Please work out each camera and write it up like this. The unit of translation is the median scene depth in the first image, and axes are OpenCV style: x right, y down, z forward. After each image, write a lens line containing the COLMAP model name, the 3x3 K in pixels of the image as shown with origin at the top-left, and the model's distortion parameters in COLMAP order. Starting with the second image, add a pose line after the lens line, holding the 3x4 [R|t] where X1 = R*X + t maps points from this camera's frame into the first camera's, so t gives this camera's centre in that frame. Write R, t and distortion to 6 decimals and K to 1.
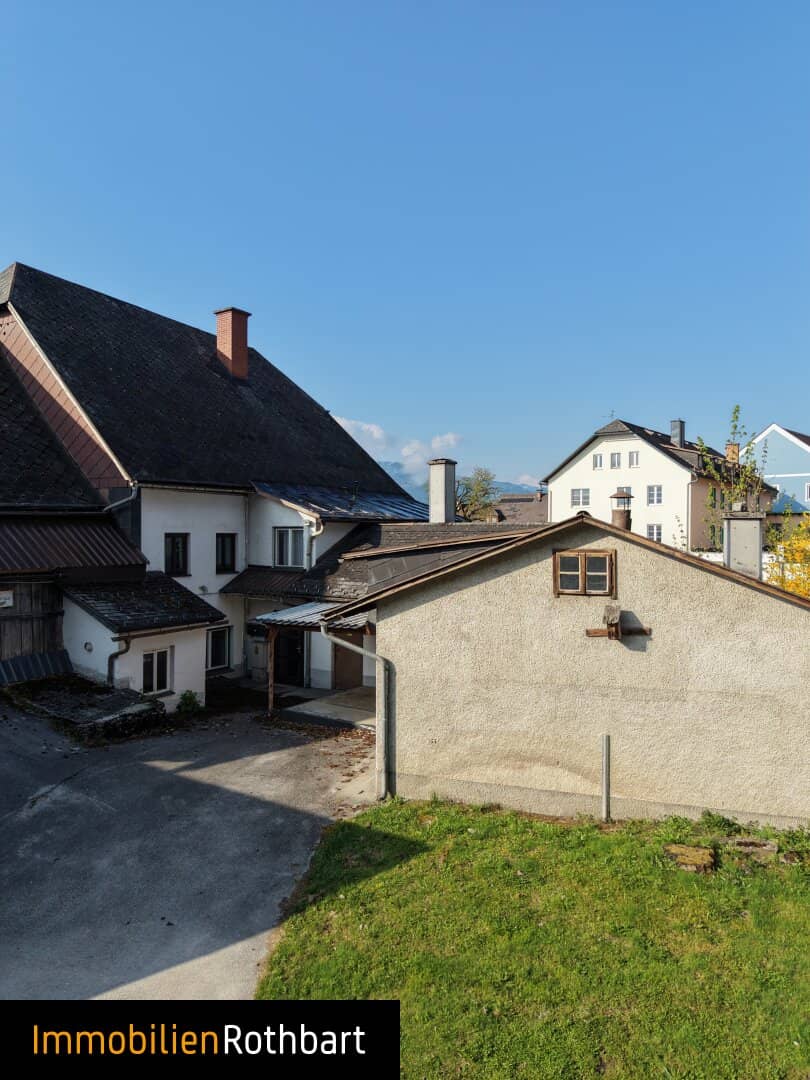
lens RADIAL K [[731.6, 0, 405.0], [0, 731.6, 540.0], [0, 0, 1]] dist [0.039404, -0.032136]
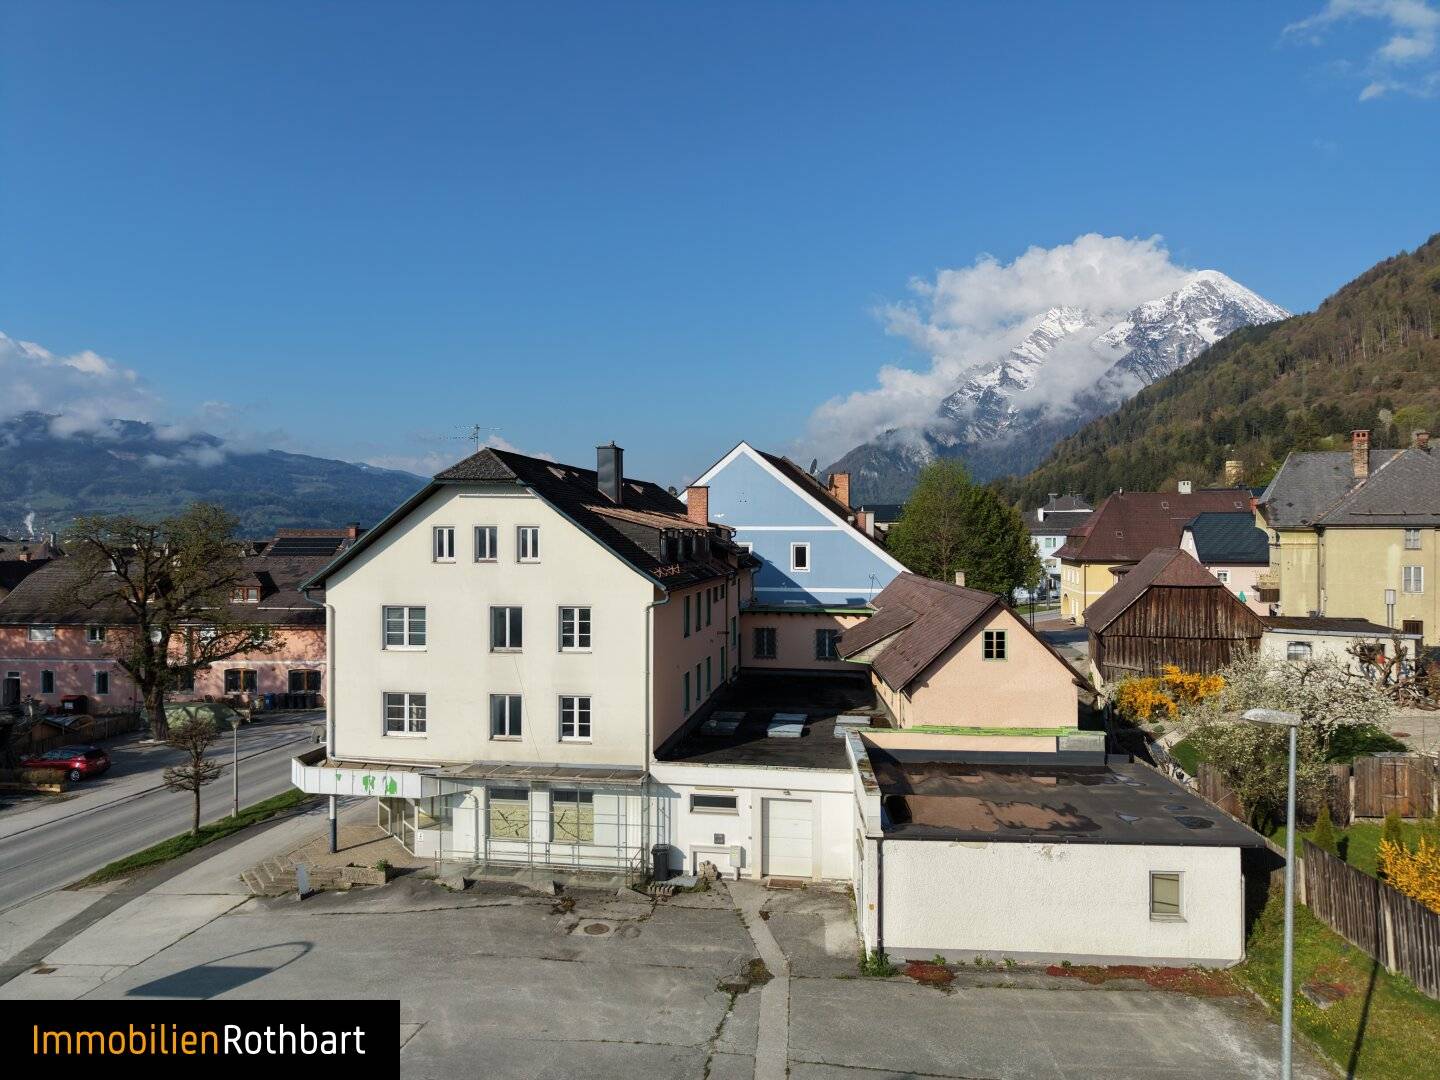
lens RADIAL K [[975.5, 0, 720.0], [0, 975.5, 540.0], [0, 0, 1]] dist [0.039404, -0.032136]
pose [[0.873218, -0.005060, 0.487304, 0.127225], [0.006257, 0.999980, -0.000828, -0.107897], [-0.487290, 0.003772, 0.873232, 0.432724]]
